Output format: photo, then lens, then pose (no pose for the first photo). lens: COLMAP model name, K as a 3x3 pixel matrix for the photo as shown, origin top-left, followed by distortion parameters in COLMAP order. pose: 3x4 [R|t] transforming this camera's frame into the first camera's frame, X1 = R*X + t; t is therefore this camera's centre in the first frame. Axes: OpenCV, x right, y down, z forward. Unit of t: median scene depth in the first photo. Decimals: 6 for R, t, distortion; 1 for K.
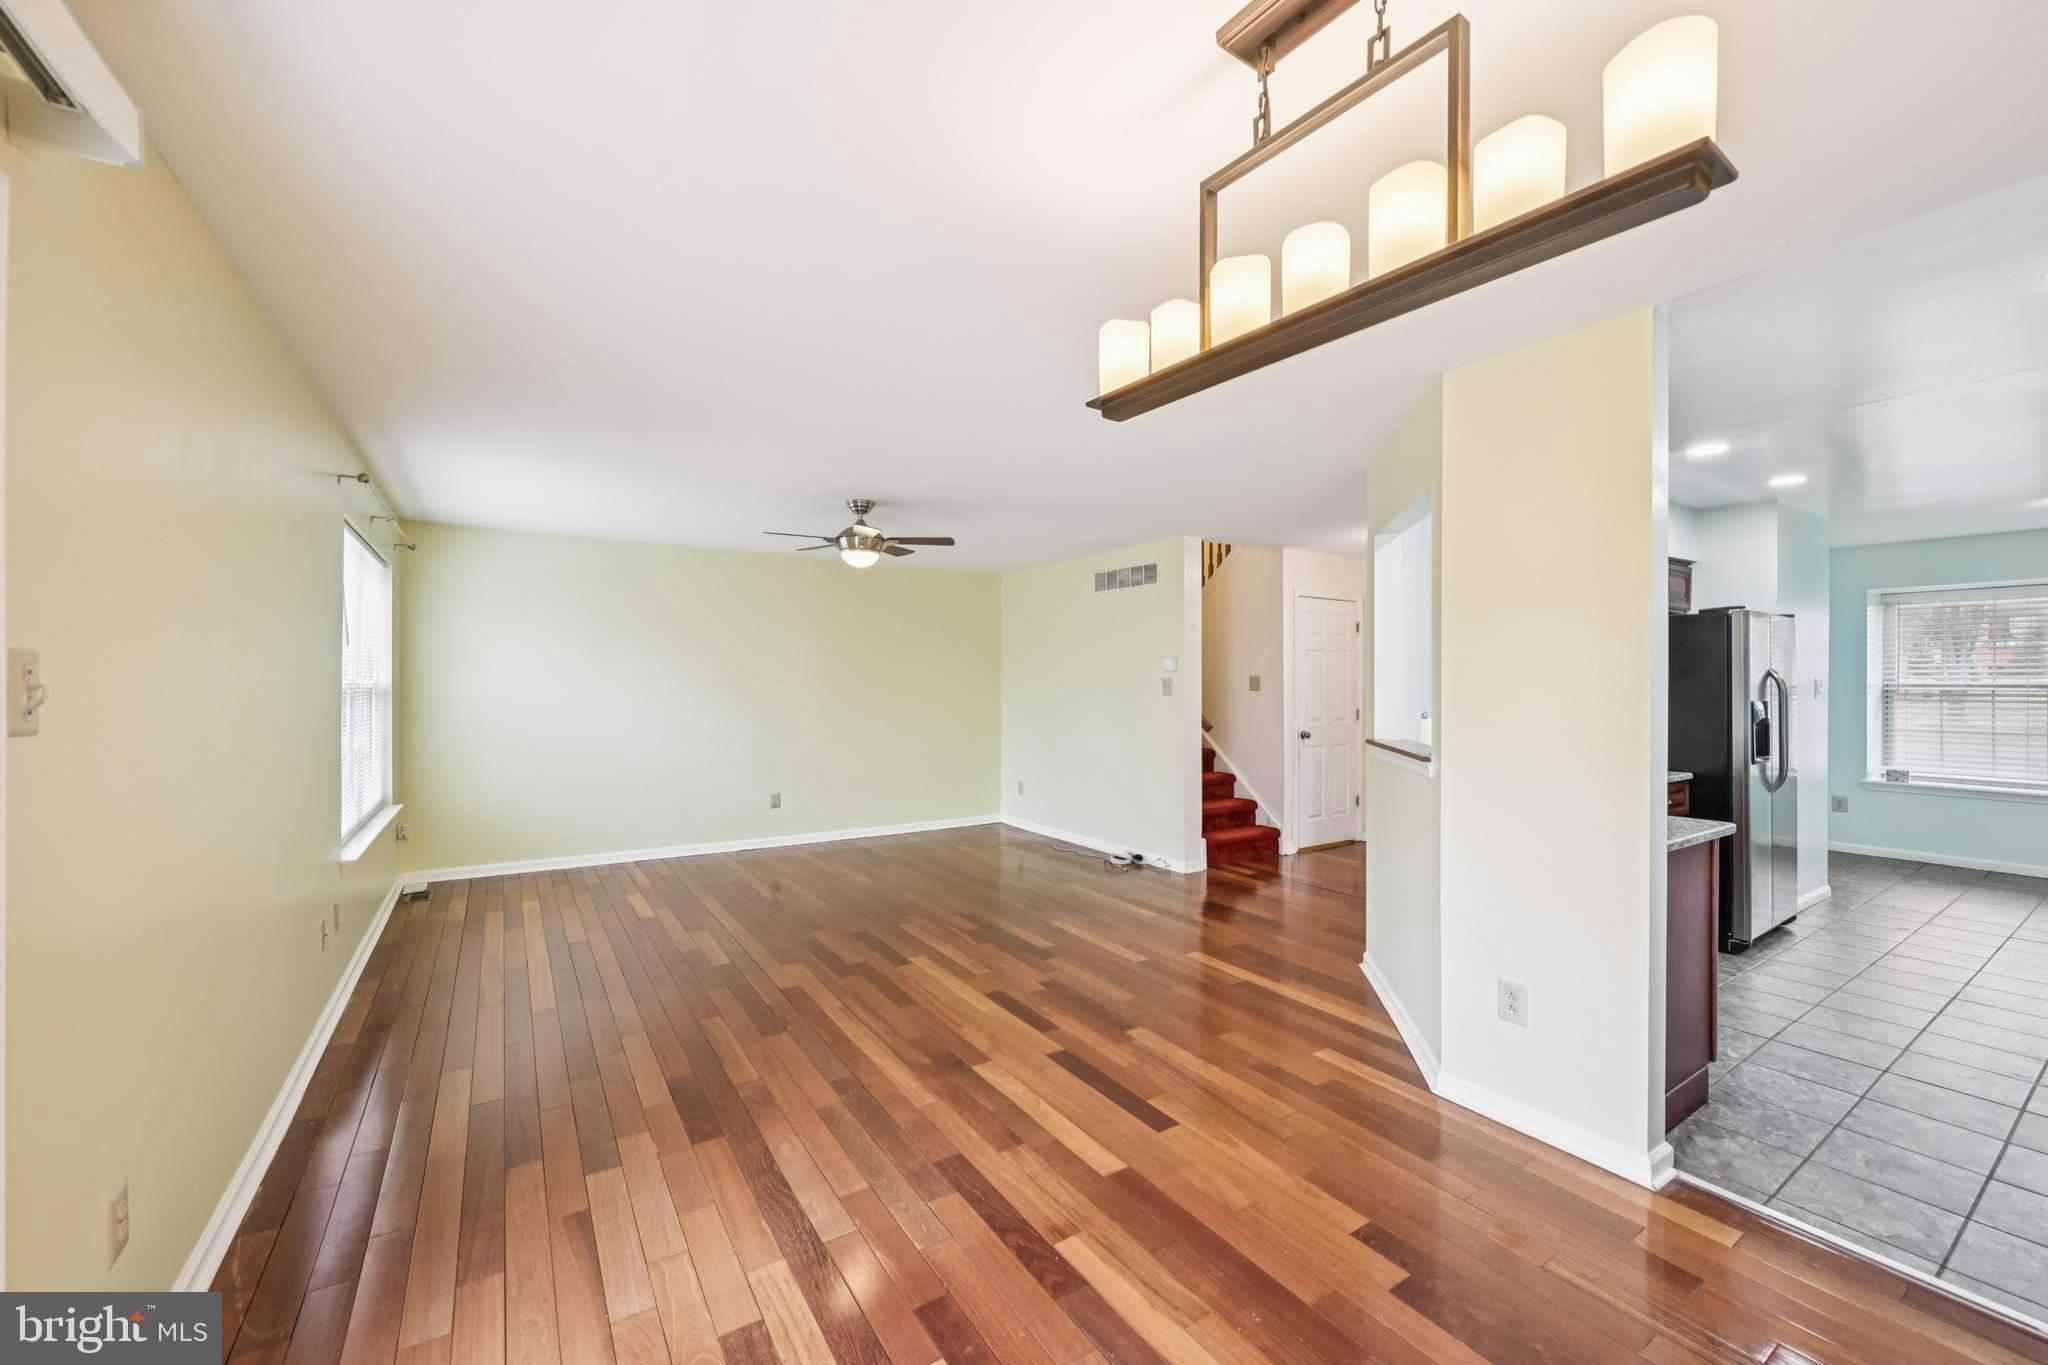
lens RADIAL K [[803.7, 0, 1025.8], [0, 803.7, 681.5], [0, 0, 1]] dist [-0.000992, 0.000521]
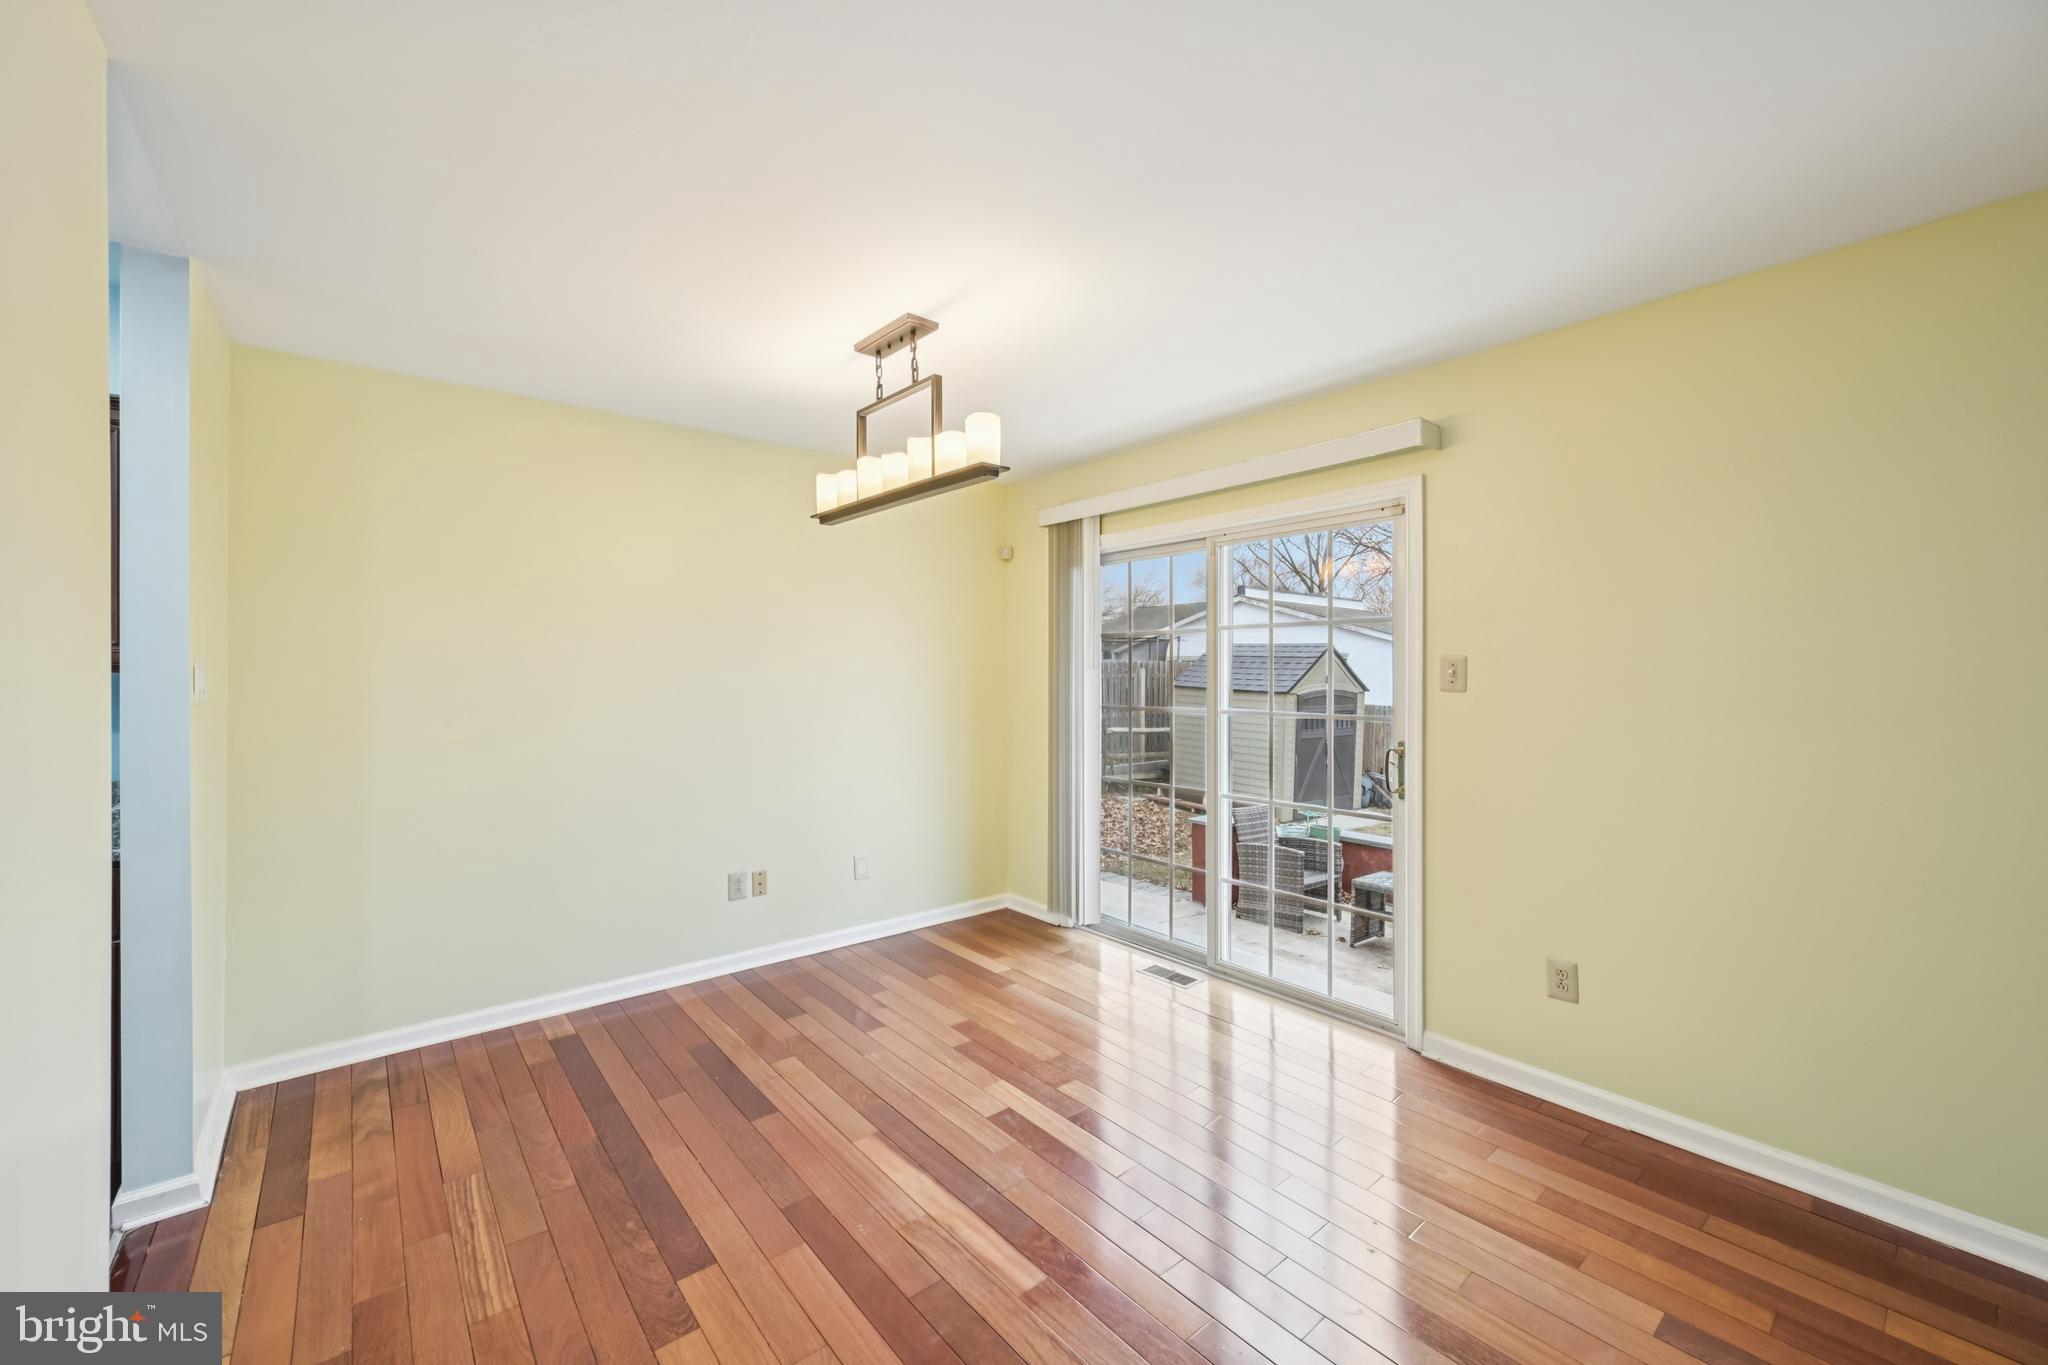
lens RADIAL K [[803.7, 0, 1021.8], [0, 803.7, 673.1], [0, 0, 1]] dist [-0.000992, 0.000521]
pose [[-0.992924, -0.002417, -0.118727, 0.073710], [-0.002288, 0.999997, -0.001224, 0.004072], [0.118730, -0.000943, -0.992926, 0.801768]]
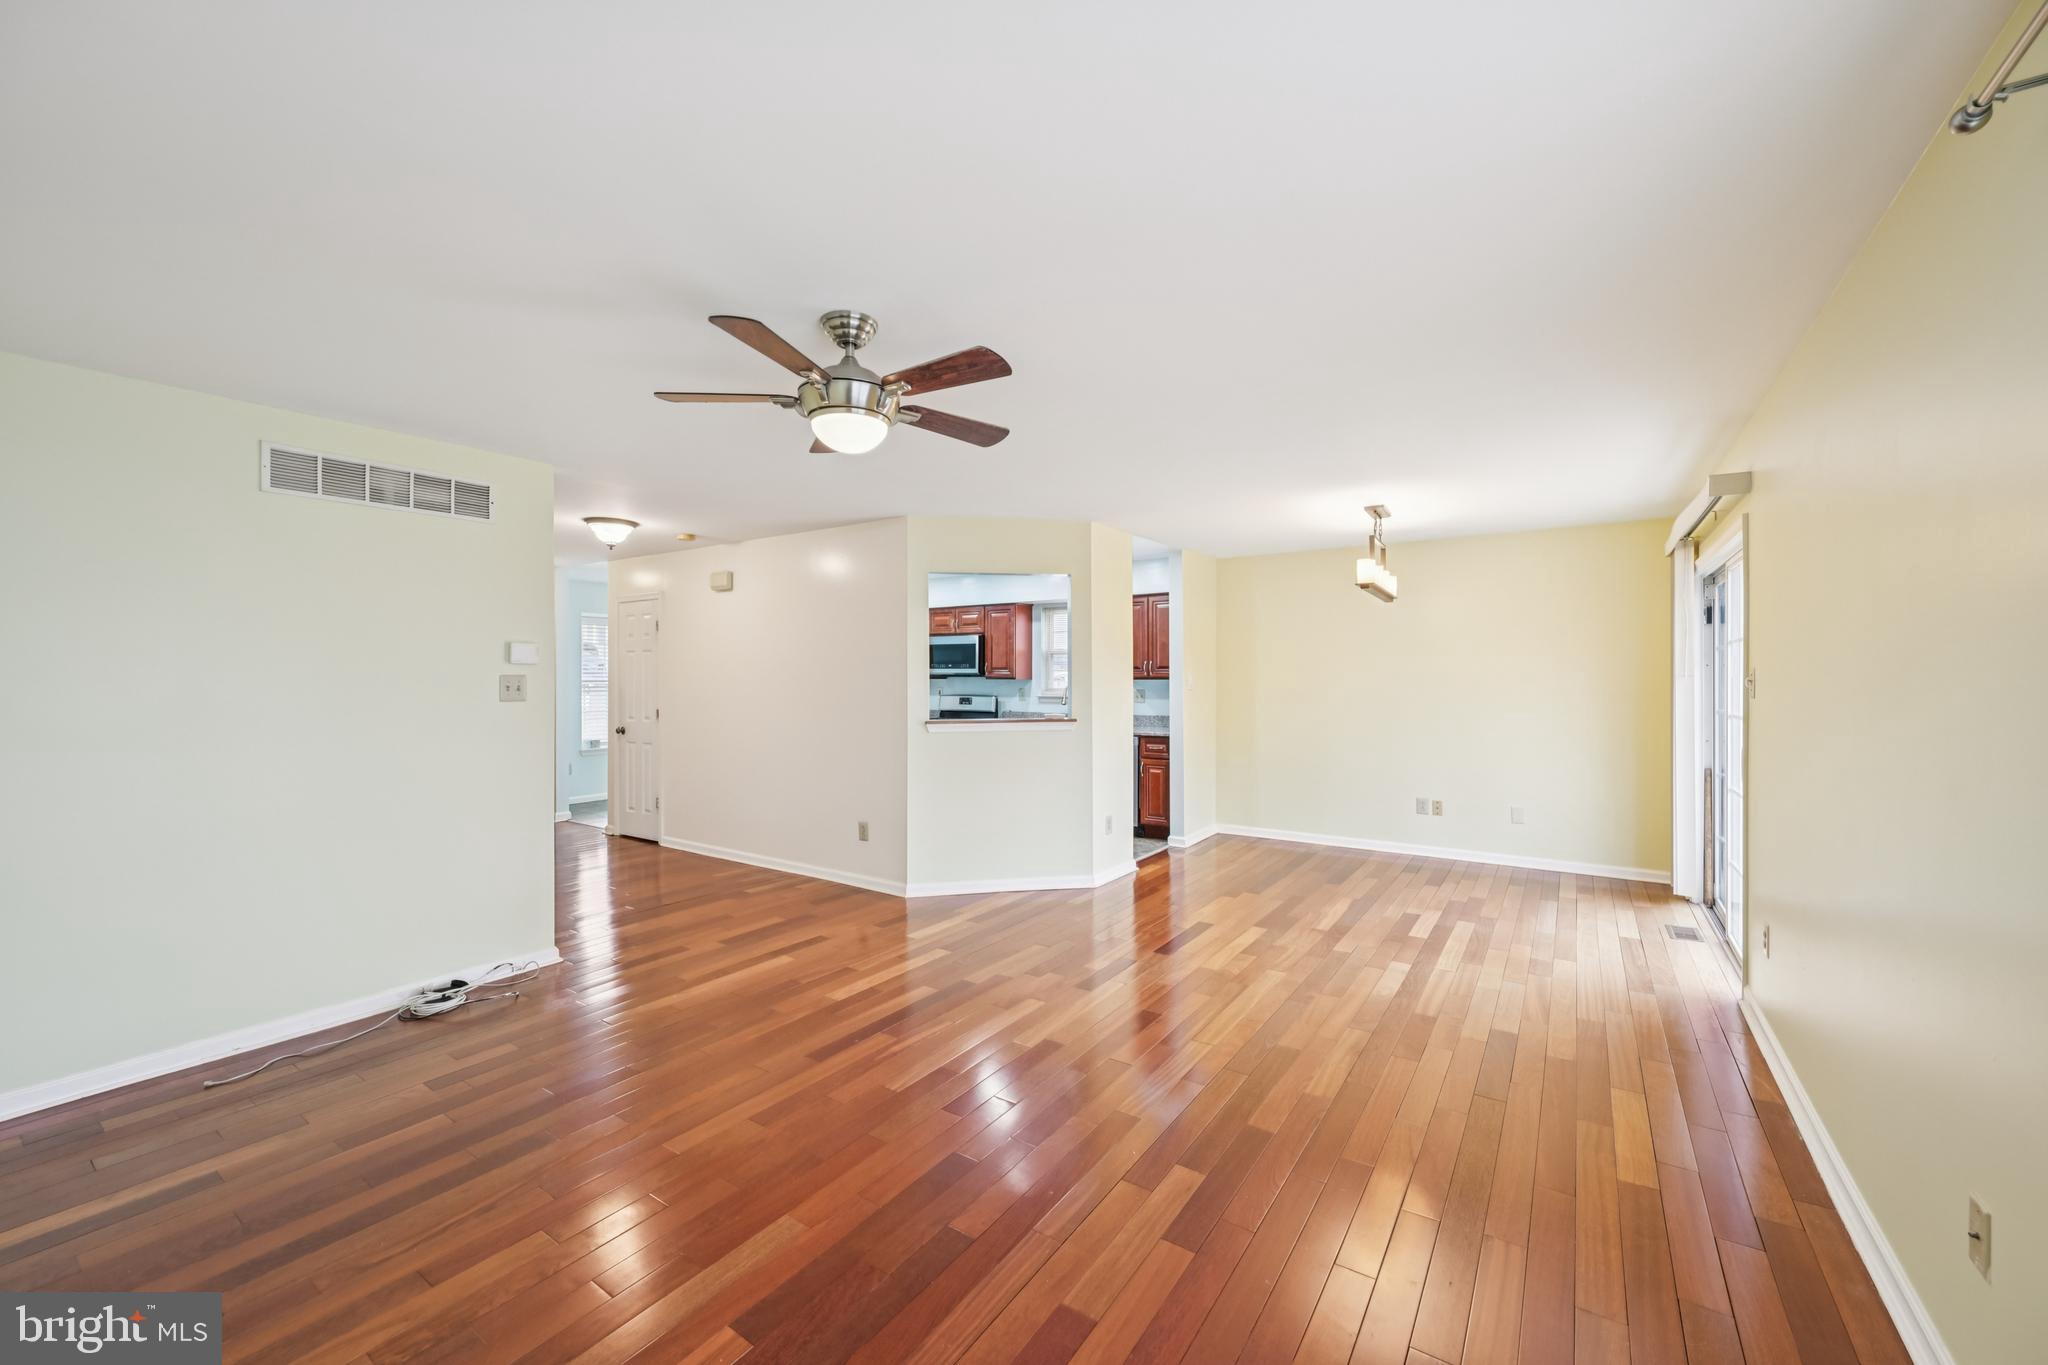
lens RADIAL K [[803.7, 0, 1022.2], [0, 803.7, 678.5], [0, 0, 1]] dist [-0.000992, 0.000521]
pose [[-0.379041, -0.001351, 0.925379, -0.719200], [0.000709, 0.999998, 0.001751, -0.002380], [-0.925380, 0.001320, -0.379039, 1.105798]]
